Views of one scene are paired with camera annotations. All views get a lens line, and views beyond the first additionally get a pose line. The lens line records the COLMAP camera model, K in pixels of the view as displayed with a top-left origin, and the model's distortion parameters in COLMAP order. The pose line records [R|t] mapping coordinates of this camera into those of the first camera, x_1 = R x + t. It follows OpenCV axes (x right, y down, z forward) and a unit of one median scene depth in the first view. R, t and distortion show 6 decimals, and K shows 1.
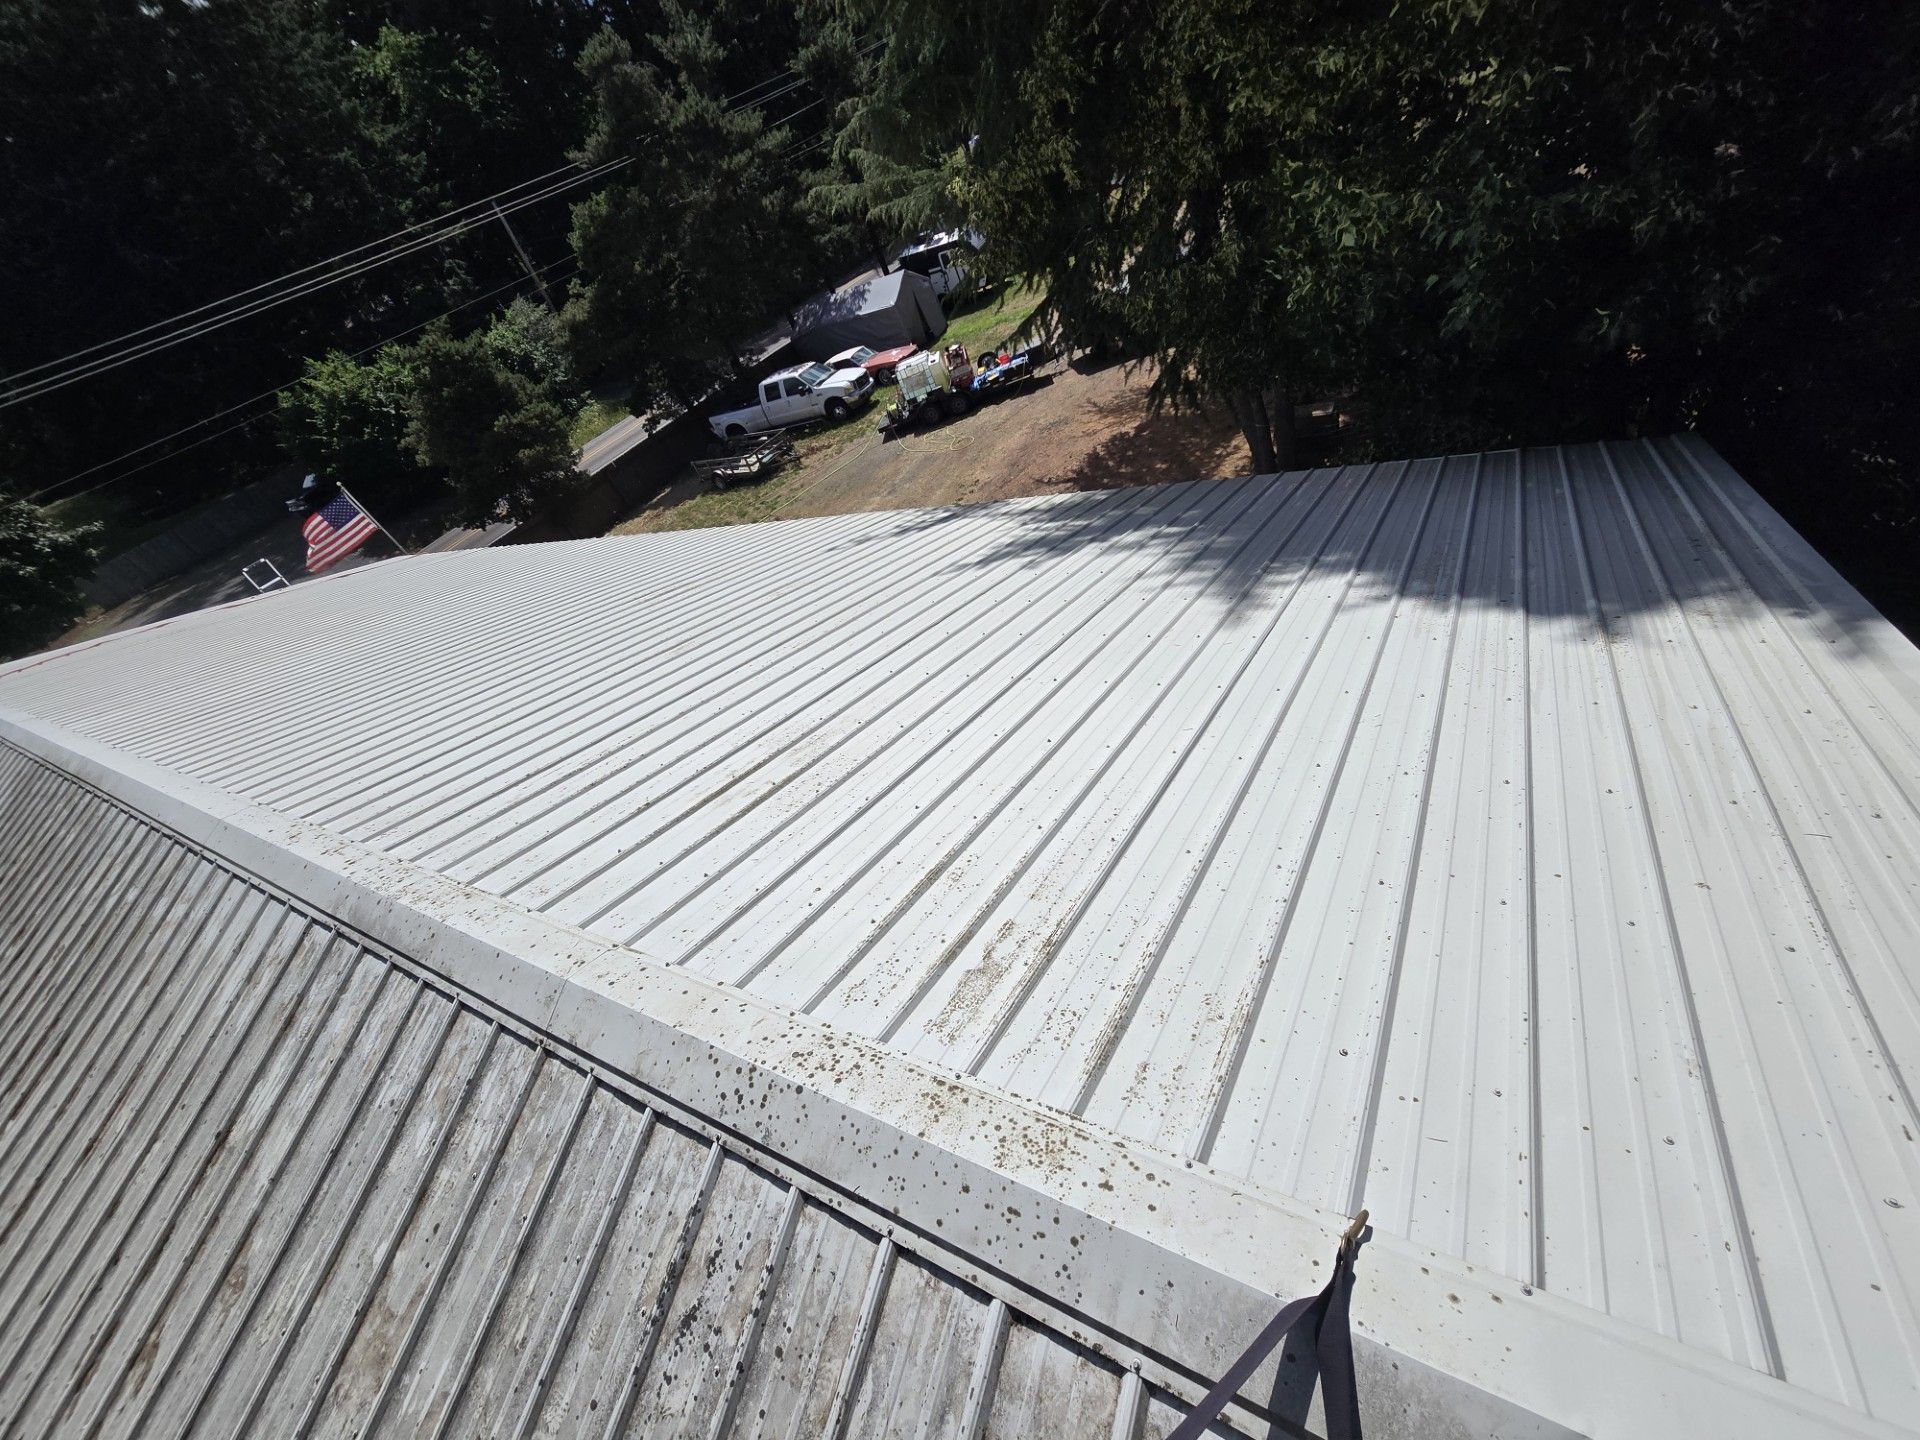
lens RADIAL K [[779.3, 0, 961.0], [0, 779.3, 721.6], [0, 0, 1]] dist [-0.004834, -0.000073]
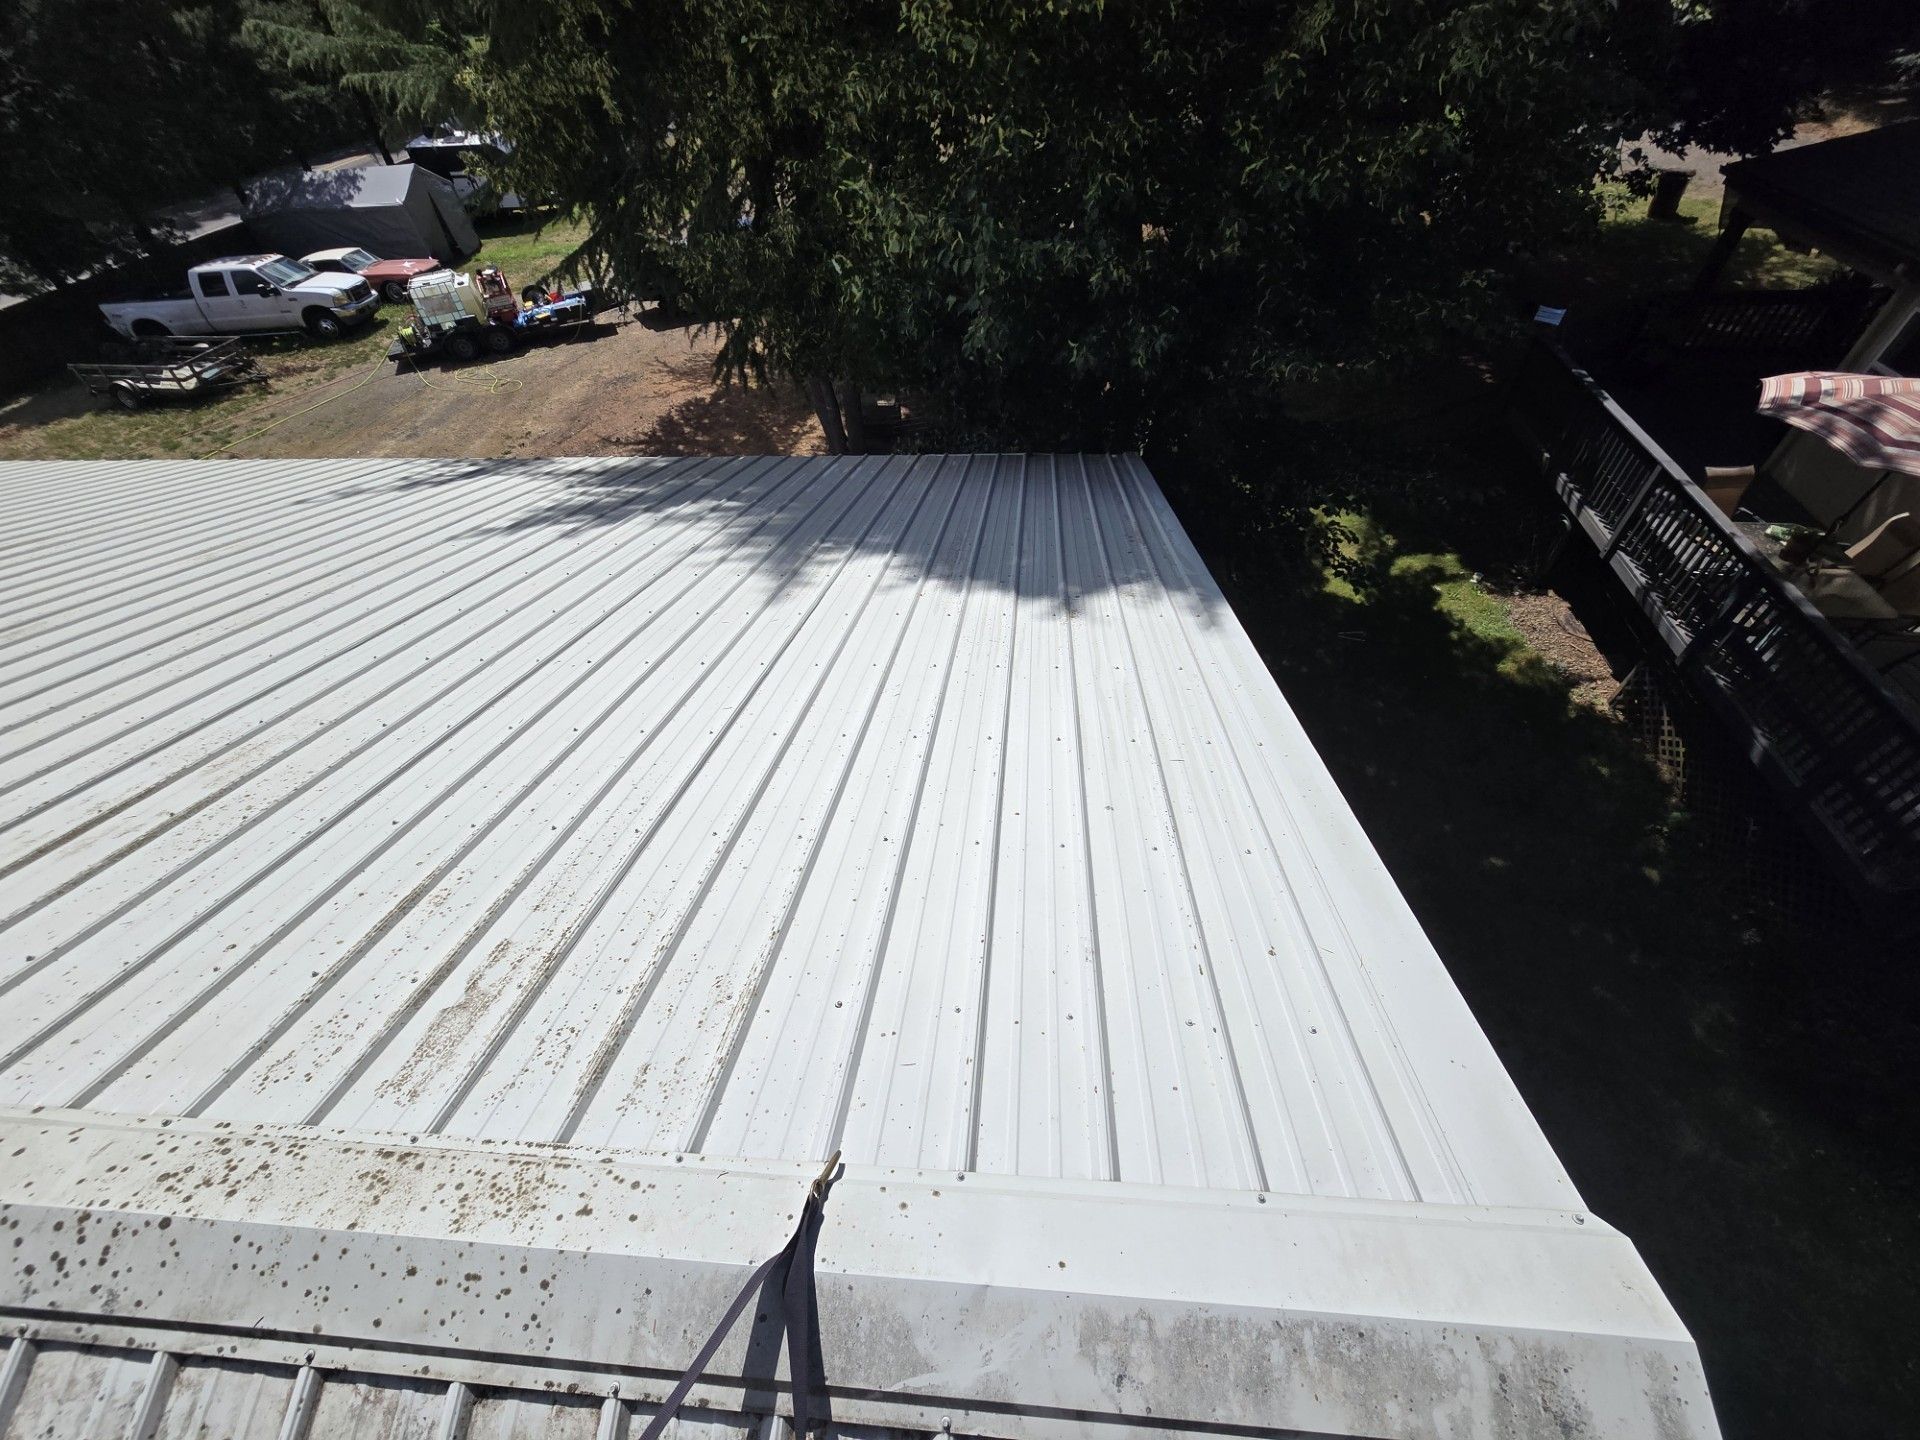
lens RADIAL K [[779.3, 0, 961.3], [0, 779.3, 718.1], [0, 0, 1]] dist [-0.004834, -0.000073]
pose [[0.878571, -0.066547, 0.472953, 0.080629], [0.053207, 0.997719, 0.041546, -0.002839], [-0.474639, -0.011337, 0.880108, -0.011043]]
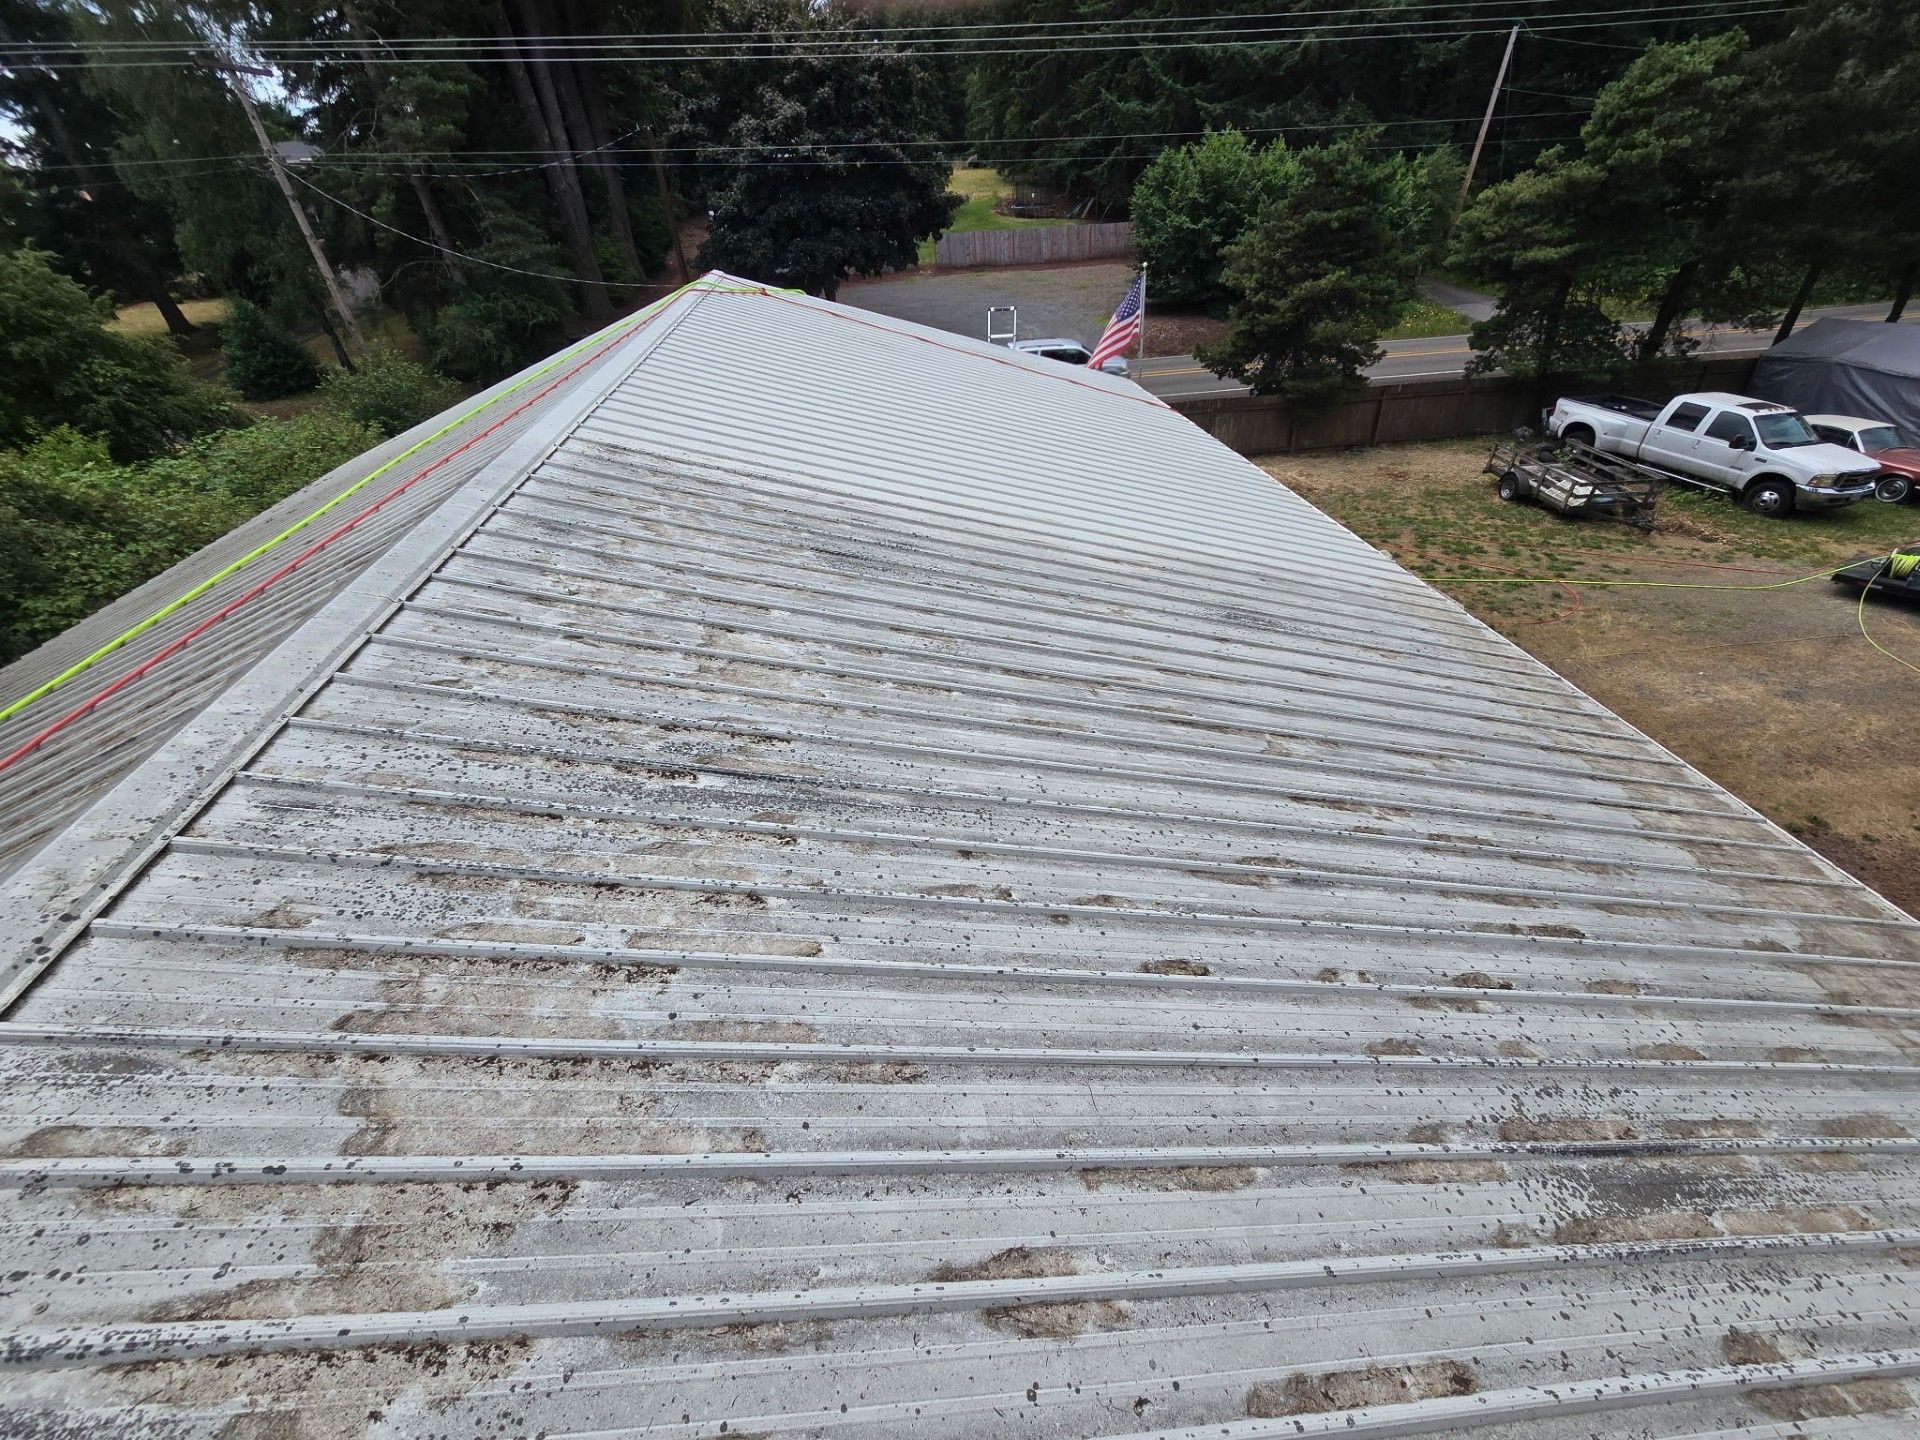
lens RADIAL K [[779.3, 0, 950.1], [0, 779.3, 708.9], [0, 0, 1]] dist [-0.004834, -0.000073]
pose [[0.568841, 0.685118, -0.455009, -1.044944], [-0.628105, 0.719039, 0.297433, -0.415603], [0.530946, 0.116602, 0.839345, 1.241556]]
